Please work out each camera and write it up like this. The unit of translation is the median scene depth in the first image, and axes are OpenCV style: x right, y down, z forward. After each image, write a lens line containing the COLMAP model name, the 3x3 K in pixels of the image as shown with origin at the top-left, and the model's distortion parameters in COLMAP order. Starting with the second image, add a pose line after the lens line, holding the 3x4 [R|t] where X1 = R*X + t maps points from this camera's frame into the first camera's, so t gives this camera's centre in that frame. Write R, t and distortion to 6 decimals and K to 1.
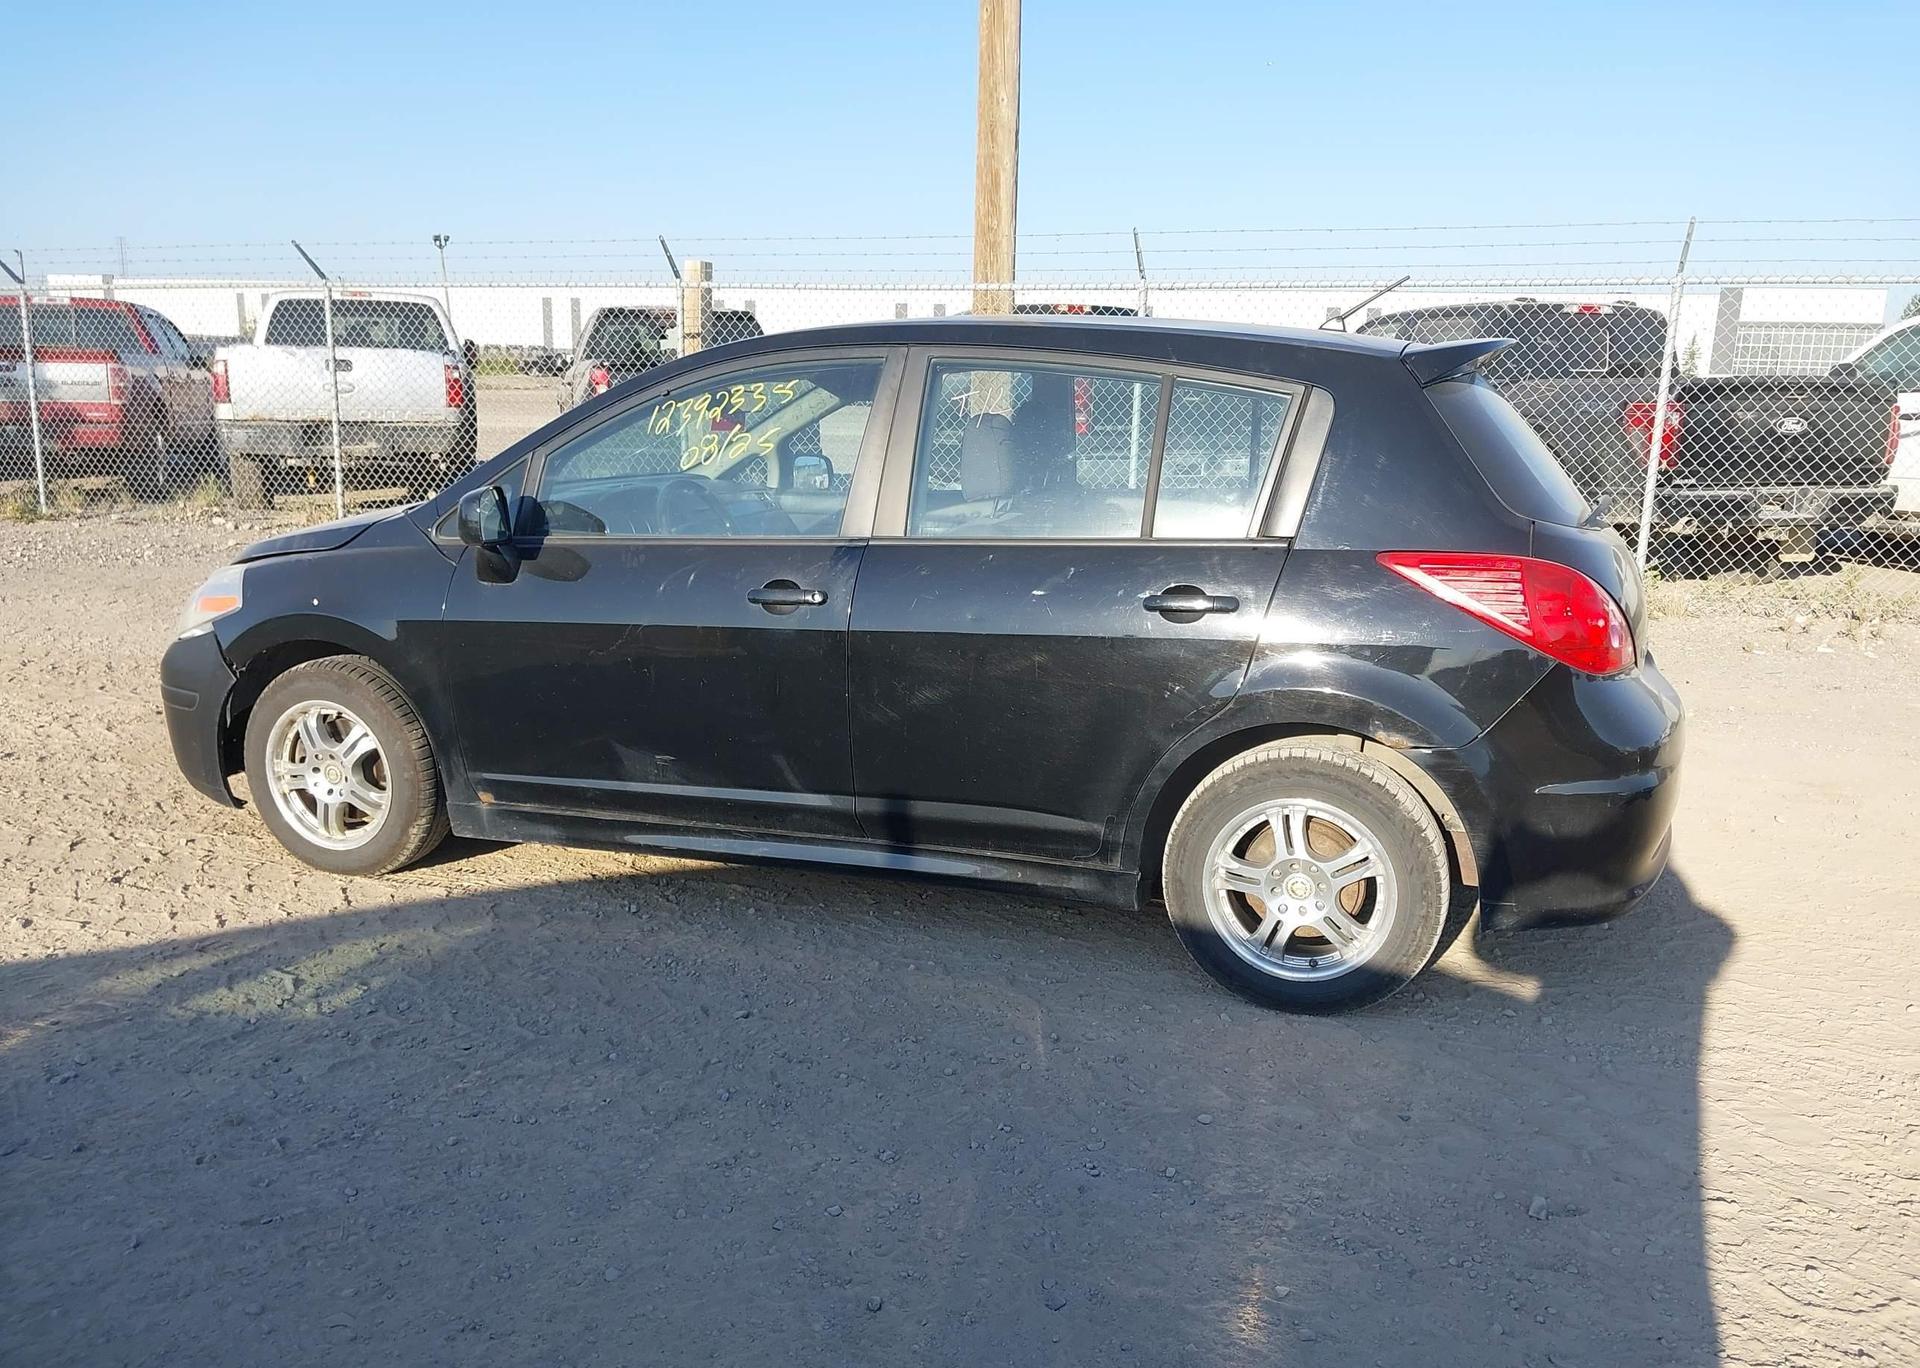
lens RADIAL K [[1500.2, 0, 960.0], [0, 1500.2, 684.0], [0, 0, 1]] dist [0.007588, 0.001977]
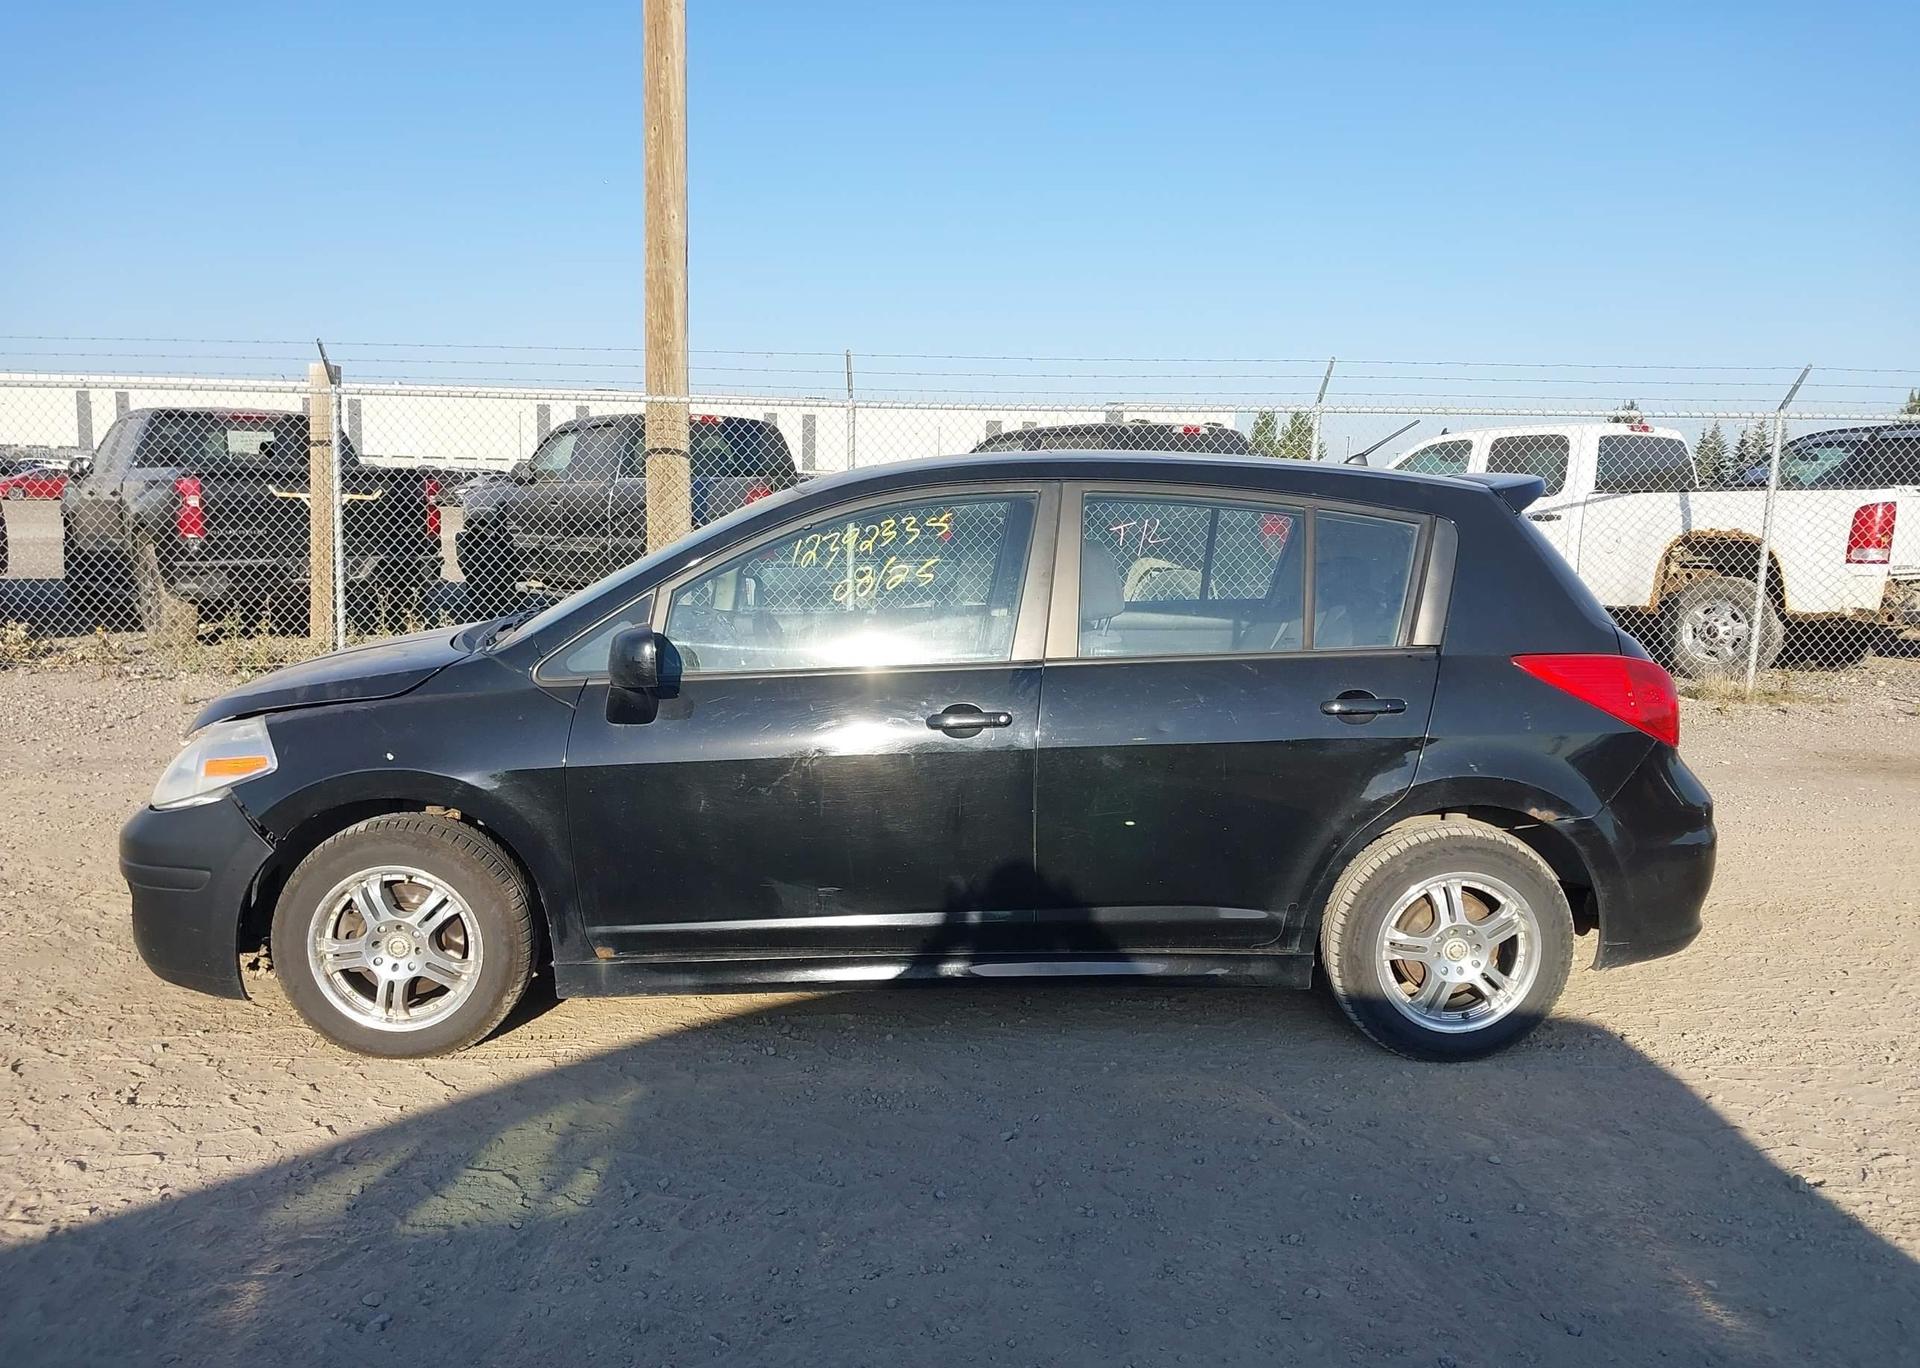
lens RADIAL K [[1506.2, 0, 958.9], [0, 1506.2, 668.2], [0, 0, 1]] dist [0.032154, -0.043663]
pose [[0.936149, -0.043087, 0.348952, -0.433928], [0.069303, 0.995605, -0.062988, -0.026951], [-0.344705, 0.083150, 0.935021, 0.027194]]
